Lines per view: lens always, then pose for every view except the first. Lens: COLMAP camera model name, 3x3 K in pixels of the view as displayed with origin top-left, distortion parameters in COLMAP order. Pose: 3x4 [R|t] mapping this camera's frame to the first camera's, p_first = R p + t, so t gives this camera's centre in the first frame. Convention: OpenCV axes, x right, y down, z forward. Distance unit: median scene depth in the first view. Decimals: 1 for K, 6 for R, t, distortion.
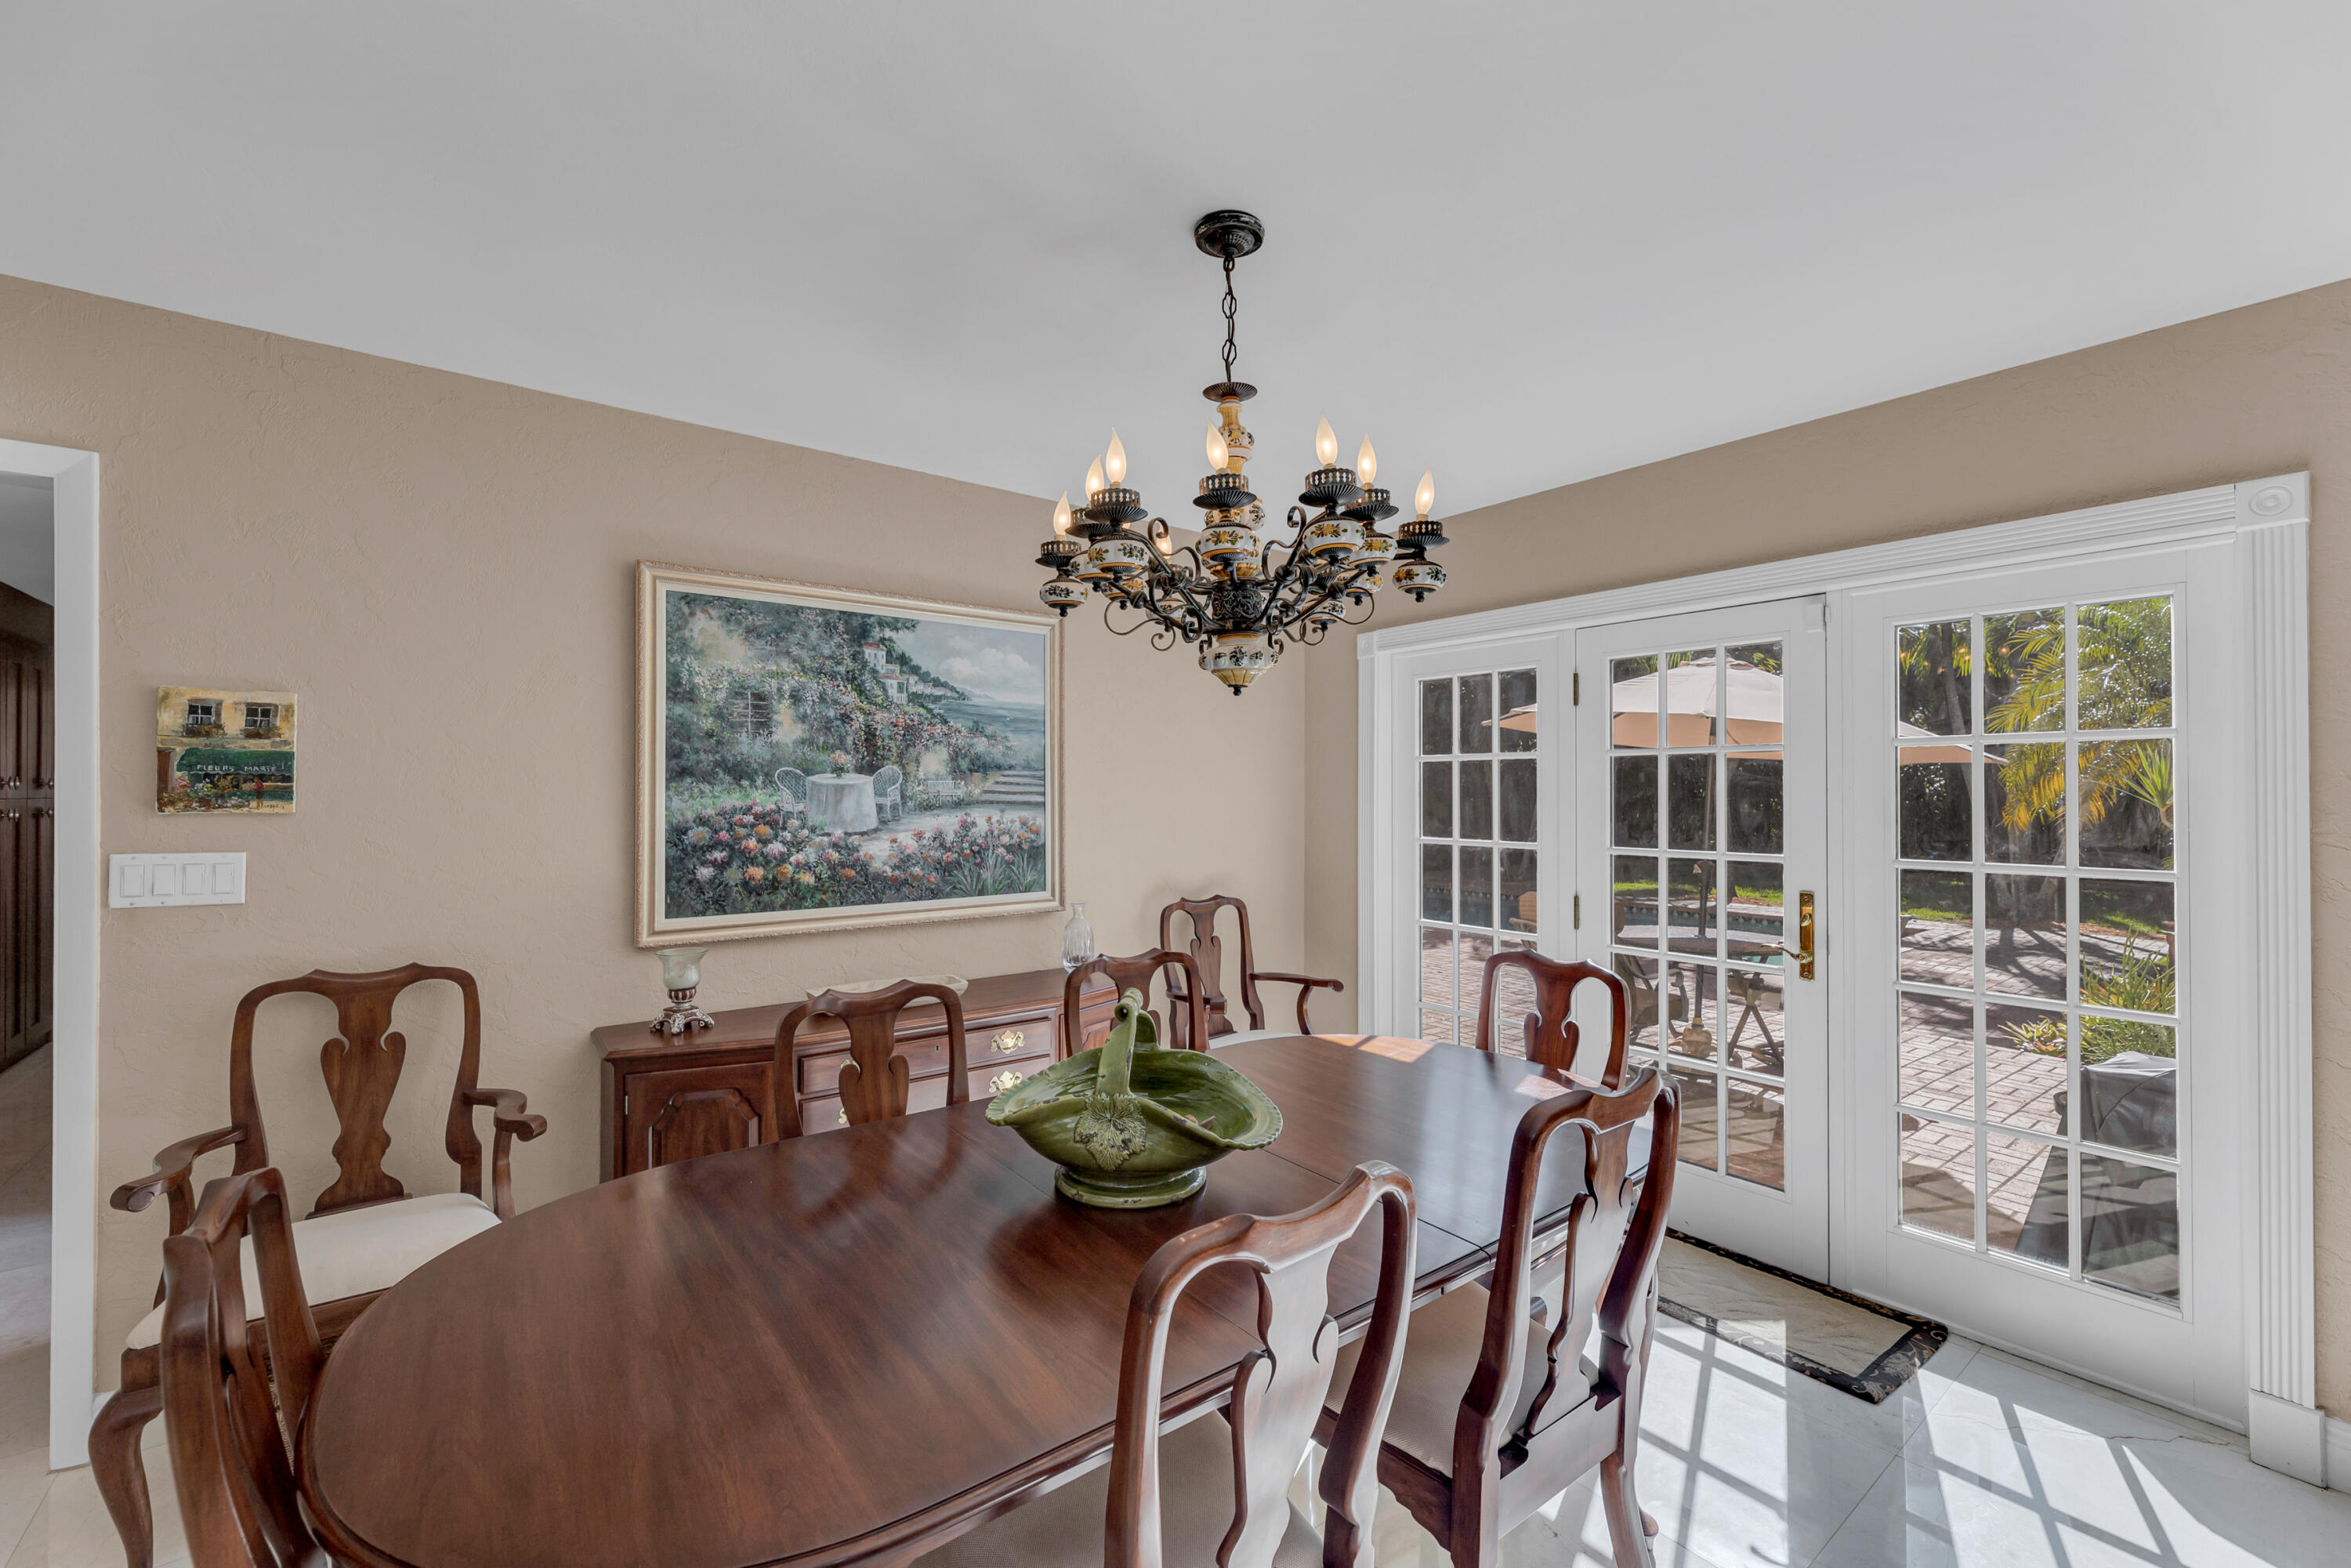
lens RADIAL K [[959.6, 0, 1172.2], [0, 959.6, 784.0], [0, 0, 1]] dist [-0.001243, -0.000169]
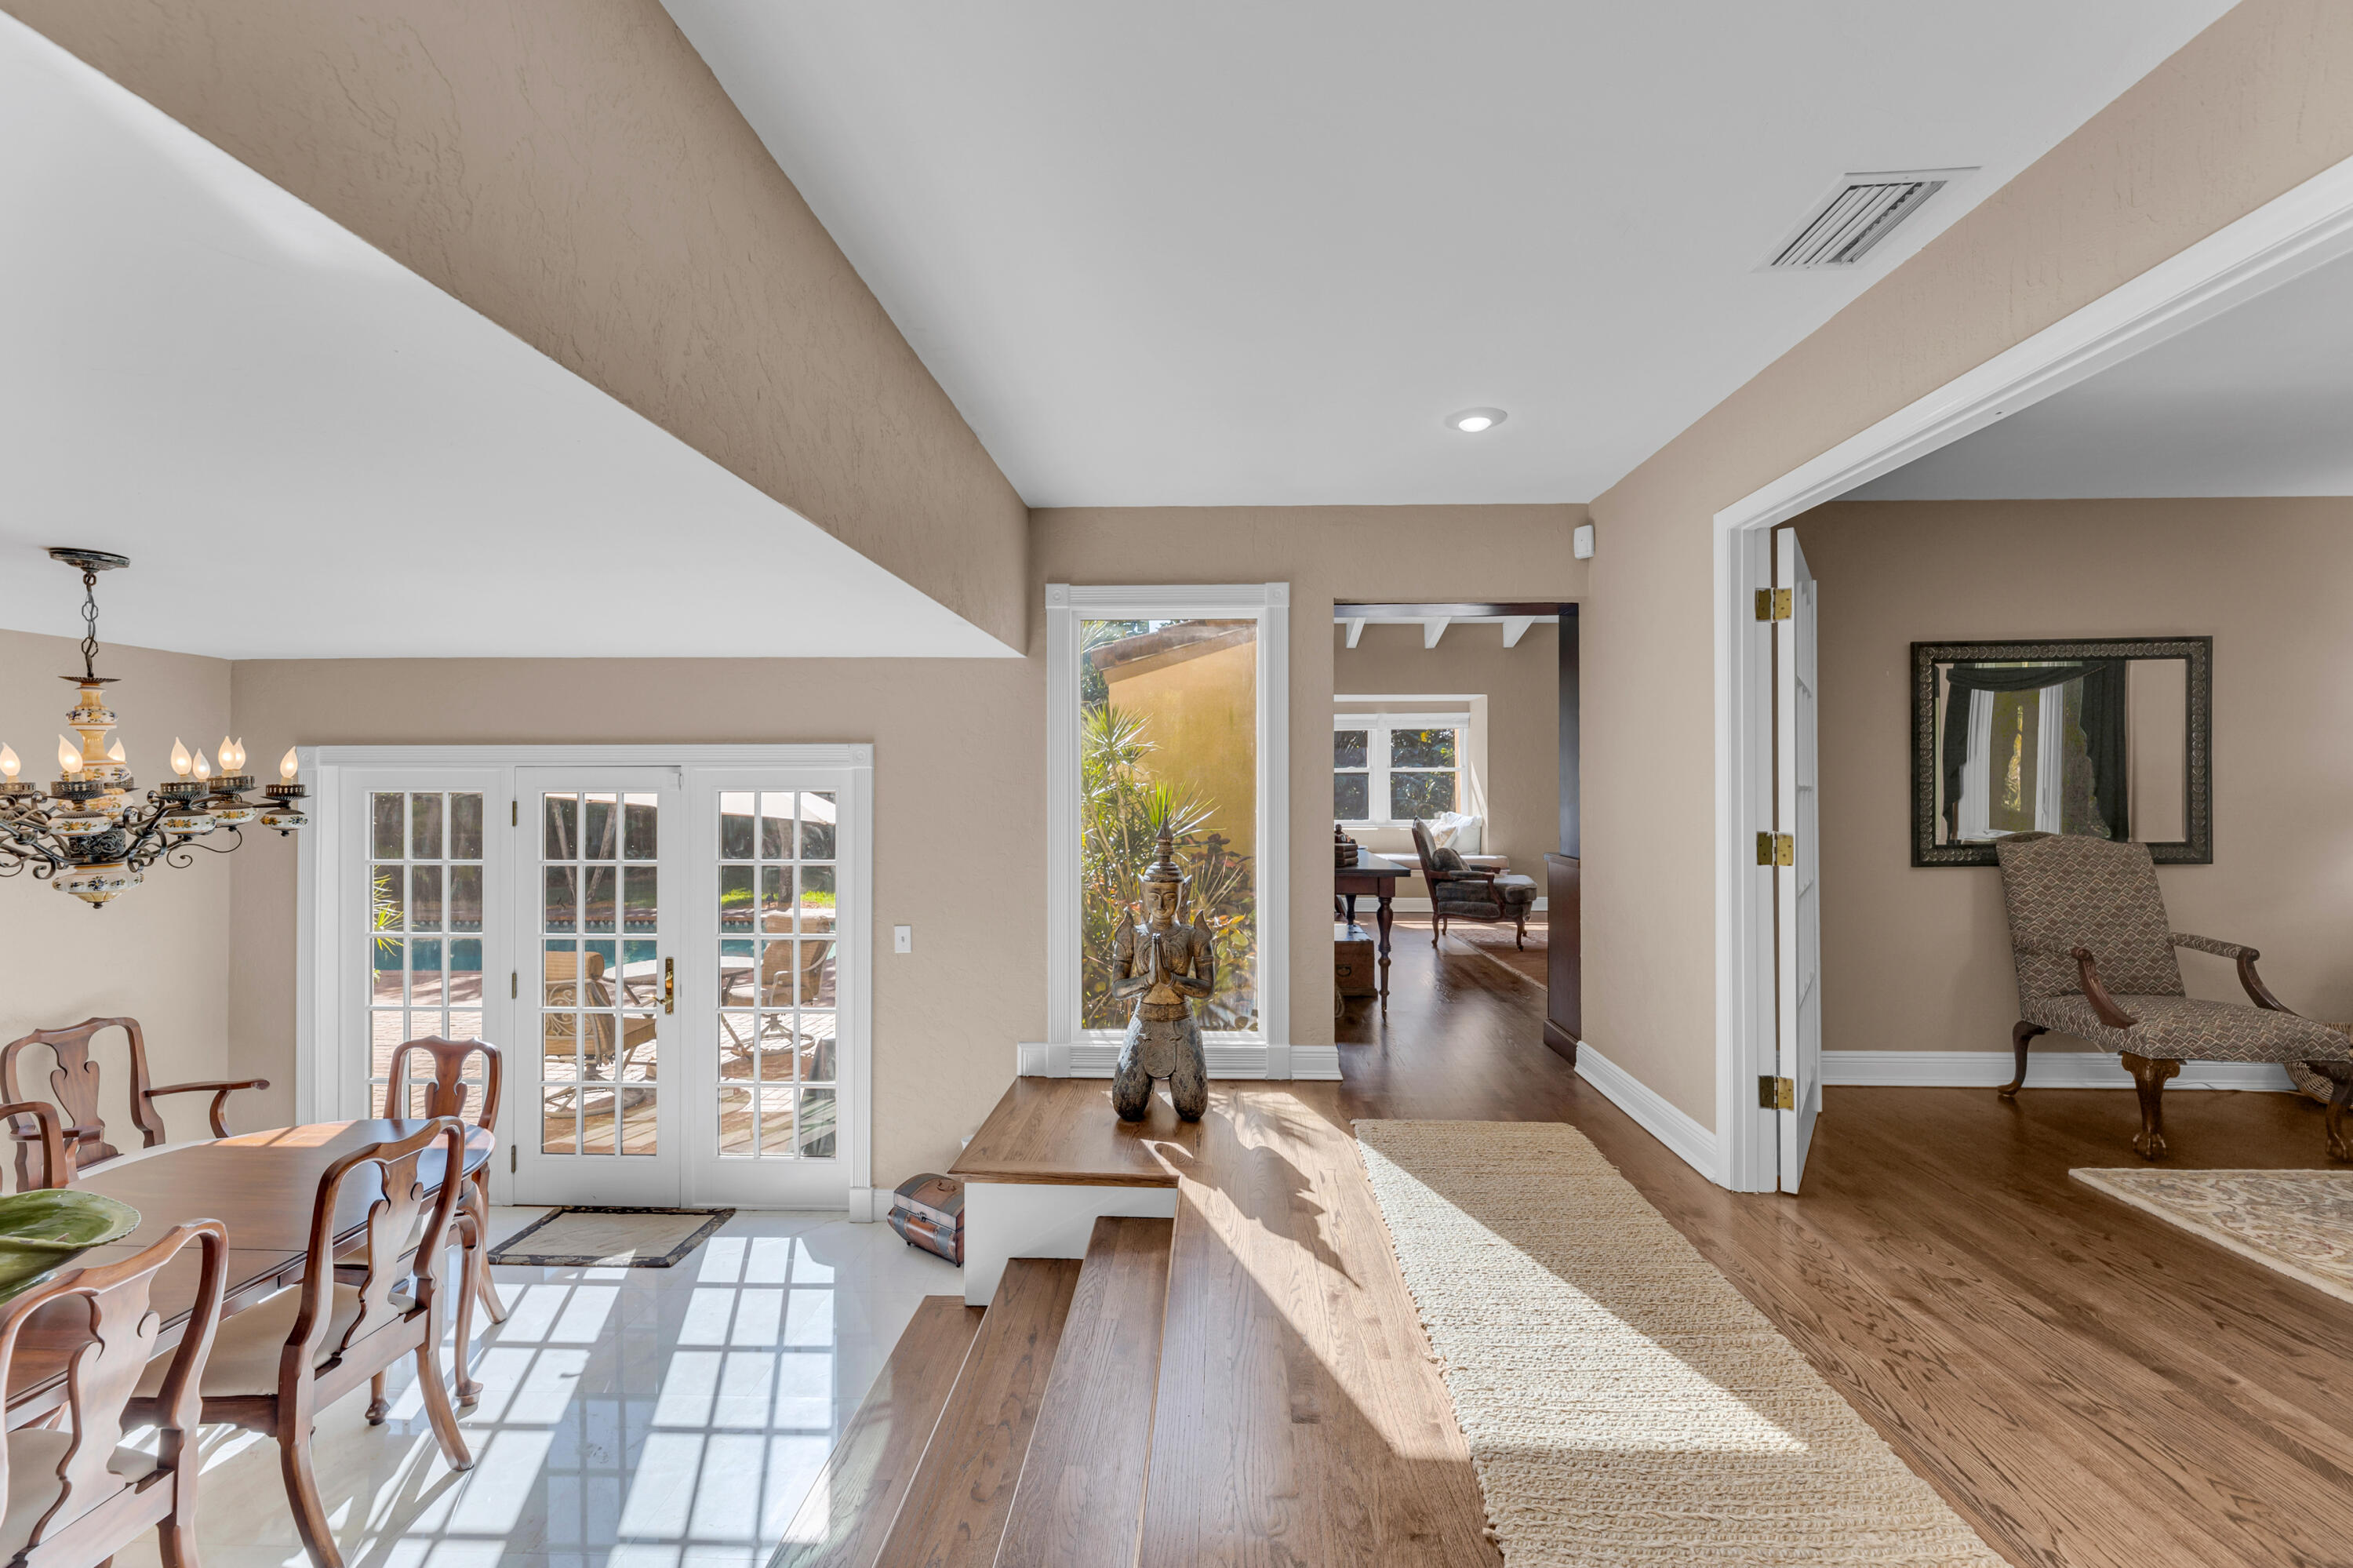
lens RADIAL K [[947.8, 0, 1183.6], [0, 947.8, 788.9], [0, 0, 1]] dist [0.000559, -0.000417]
pose [[0.632122, 0.003984, 0.774859, 0.000900], [-0.007454, 0.999972, 0.000939, -0.194893], [-0.774833, -0.006370, 0.632134, -0.706686]]
